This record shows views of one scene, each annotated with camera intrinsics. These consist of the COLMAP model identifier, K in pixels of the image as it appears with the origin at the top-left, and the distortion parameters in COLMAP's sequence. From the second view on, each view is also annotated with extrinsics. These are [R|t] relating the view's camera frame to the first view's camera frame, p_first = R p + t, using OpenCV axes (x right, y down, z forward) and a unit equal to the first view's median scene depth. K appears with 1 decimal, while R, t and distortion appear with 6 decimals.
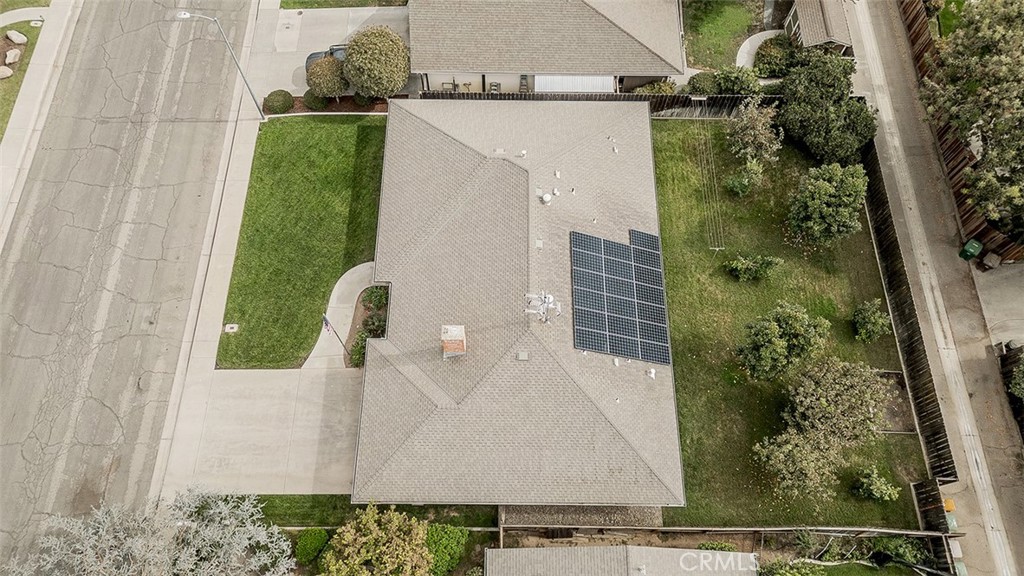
lens RADIAL K [[721.9, 0, 509.4], [0, 721.9, 287.1], [0, 0, 1]] dist [0.035924, -0.009006]
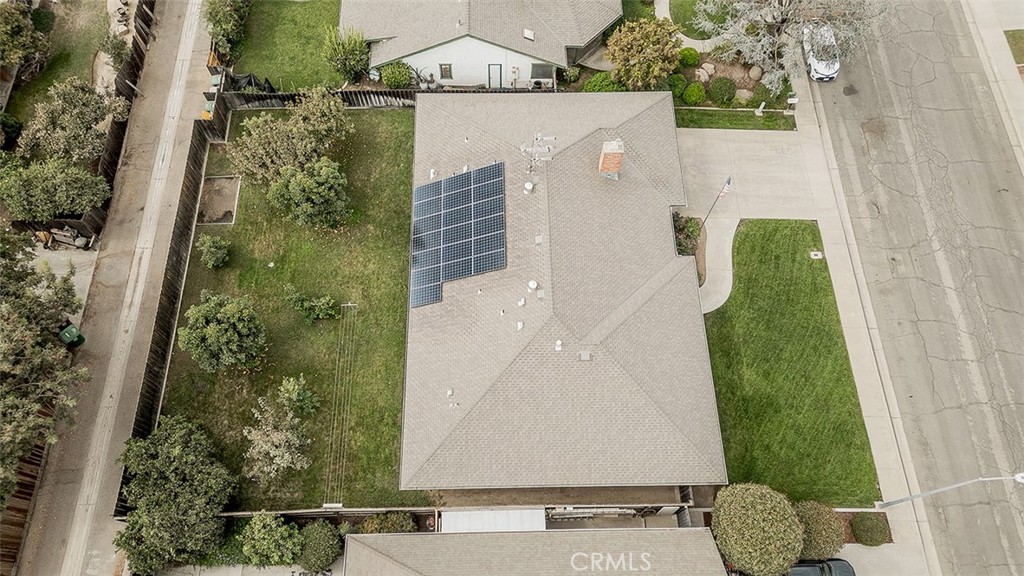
lens RADIAL K [[721.9, 0, 508.3], [0, 721.9, 287.8], [0, 0, 1]] dist [0.035924, -0.009006]
pose [[-0.999360, 0.015248, -0.032360, 0.103697], [-0.034495, -0.650321, 0.758876, -0.765380], [-0.009473, 0.759506, 0.650431, 0.346607]]
